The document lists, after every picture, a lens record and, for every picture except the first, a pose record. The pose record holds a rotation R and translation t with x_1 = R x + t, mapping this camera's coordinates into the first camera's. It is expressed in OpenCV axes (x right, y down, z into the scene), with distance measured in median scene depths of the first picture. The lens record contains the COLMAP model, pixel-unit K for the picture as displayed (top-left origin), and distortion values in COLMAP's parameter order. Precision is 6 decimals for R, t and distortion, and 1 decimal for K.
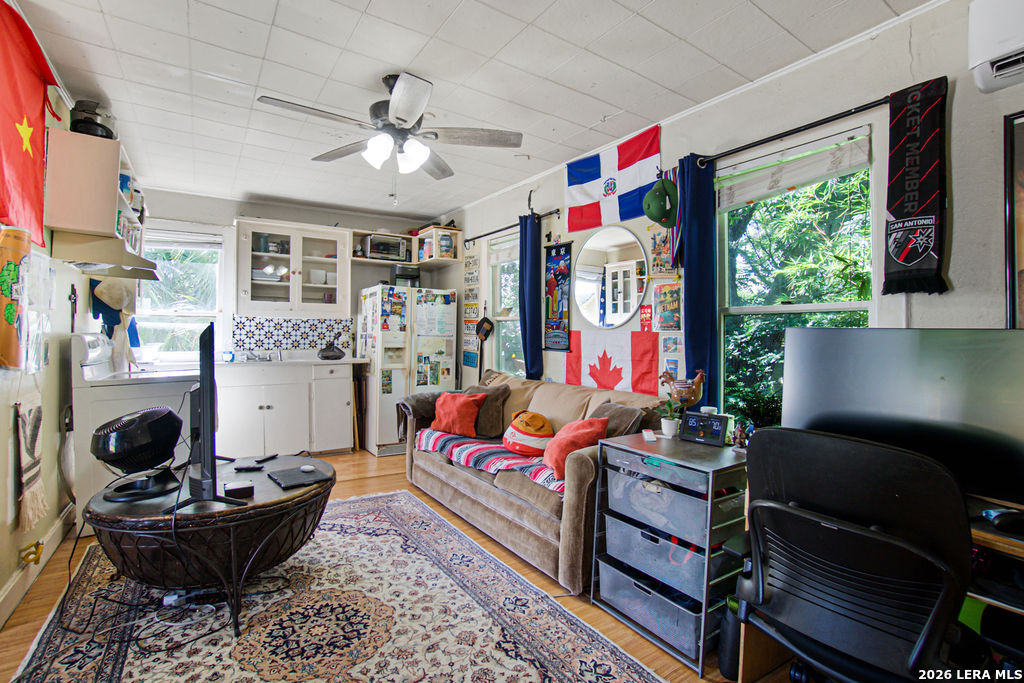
lens RADIAL K [[466.6, 0, 500.1], [0, 466.6, 331.8], [0, 0, 1]] dist [-0.052288, 0.019775]
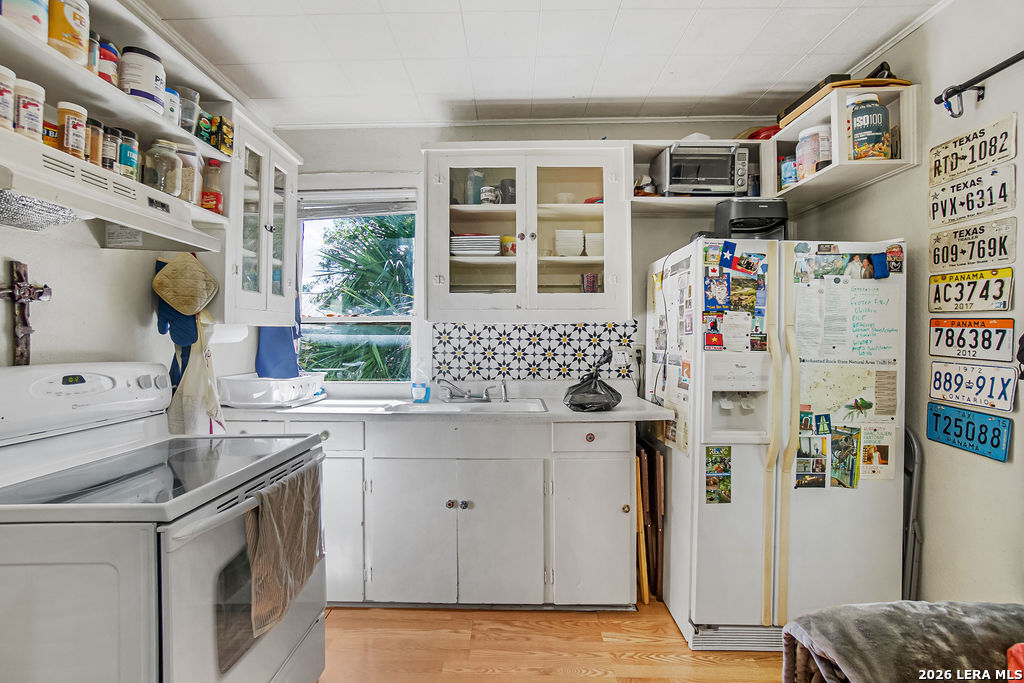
lens RADIAL K [[466.6, 0, 500.1], [0, 466.6, 331.8], [0, 0, 1]] dist [-0.052288, 0.019775]
pose [[0.822255, -0.009983, -0.569031, -0.171031], [0.008626, 0.999950, -0.005078, -0.017670], [0.569054, -0.000733, 0.822300, 0.561825]]
